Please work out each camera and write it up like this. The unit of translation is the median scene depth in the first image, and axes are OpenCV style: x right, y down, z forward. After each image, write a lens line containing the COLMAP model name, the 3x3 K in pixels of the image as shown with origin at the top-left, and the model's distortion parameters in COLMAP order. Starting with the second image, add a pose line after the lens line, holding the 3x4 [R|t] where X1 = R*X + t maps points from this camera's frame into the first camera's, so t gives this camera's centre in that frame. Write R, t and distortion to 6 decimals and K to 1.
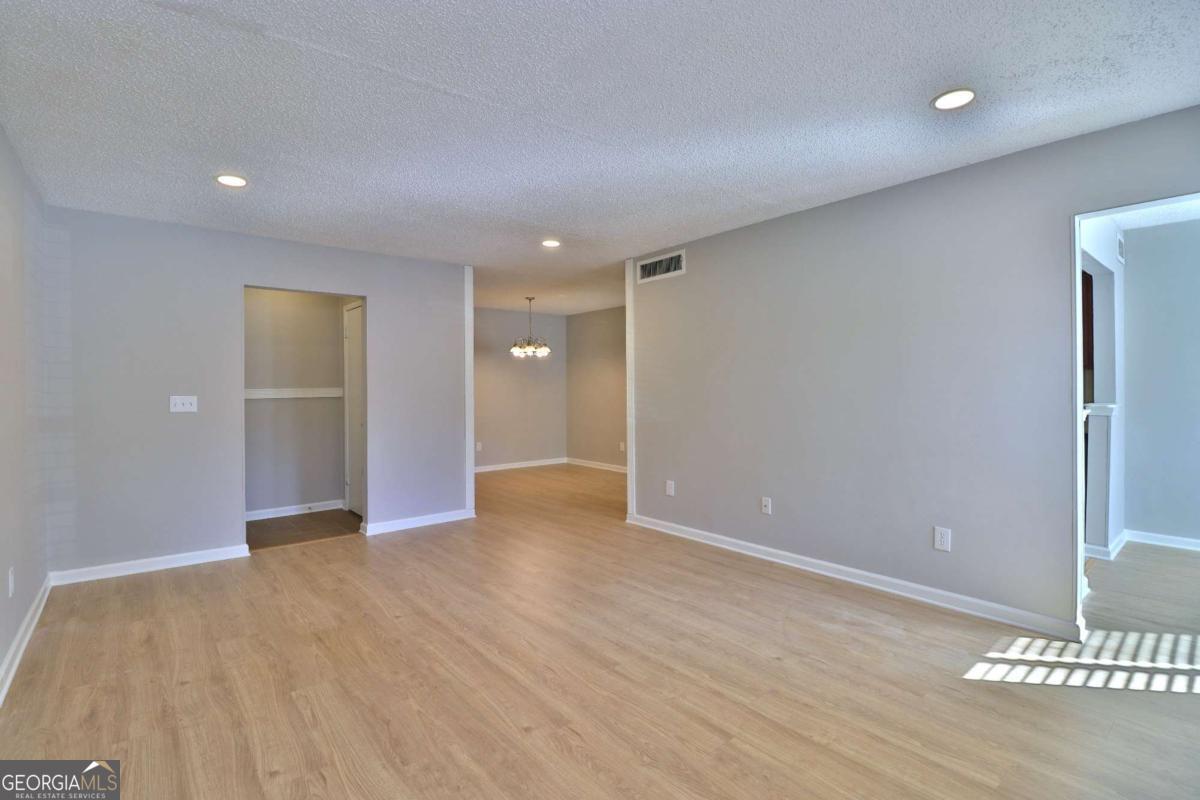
lens RADIAL K [[561.3, 0, 604.1], [0, 561.3, 389.6], [0, 0, 1]] dist [-0.009443, -0.005178]
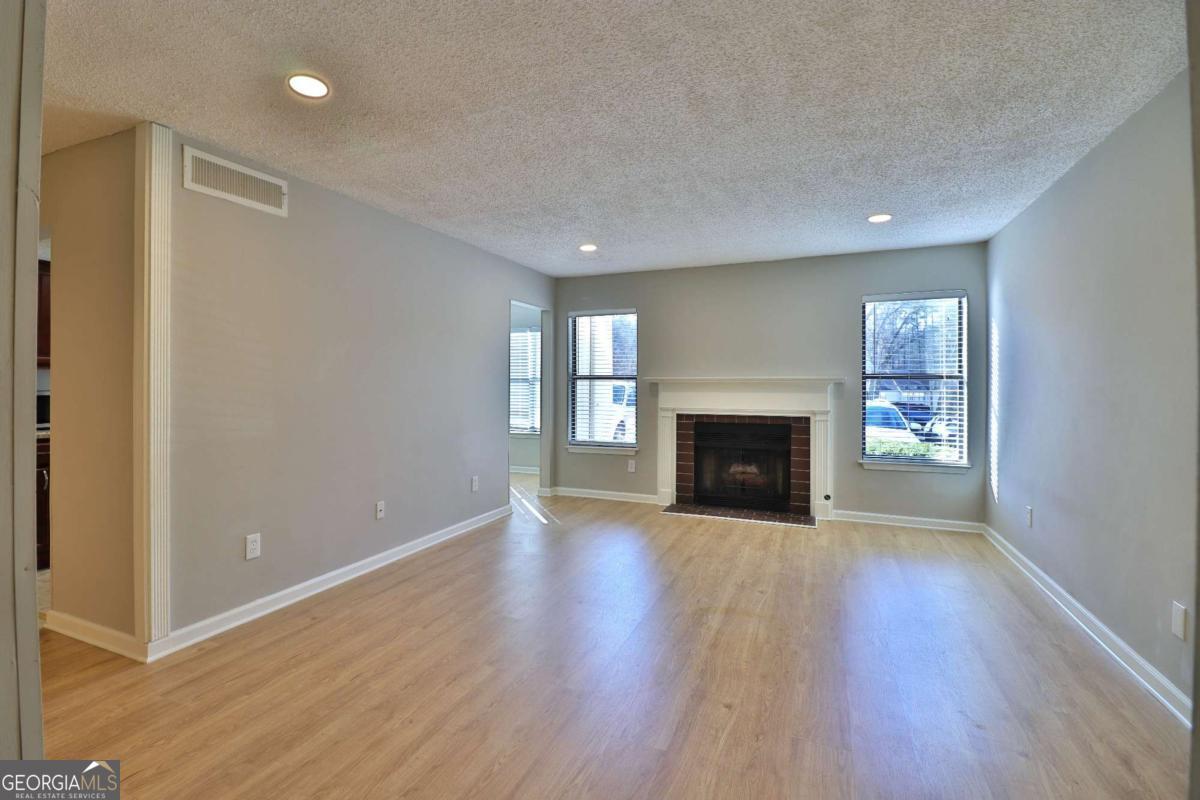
lens RADIAL K [[561.3, 0, 554.4], [0, 561.3, 387.2], [0, 0, 1]] dist [-0.009443, -0.005178]
pose [[-0.417433, 0.000959, 0.908707, -0.733148], [0.006900, 0.999974, 0.002114, 0.000039], [-0.908682, 0.007152, -0.417429, 1.189487]]
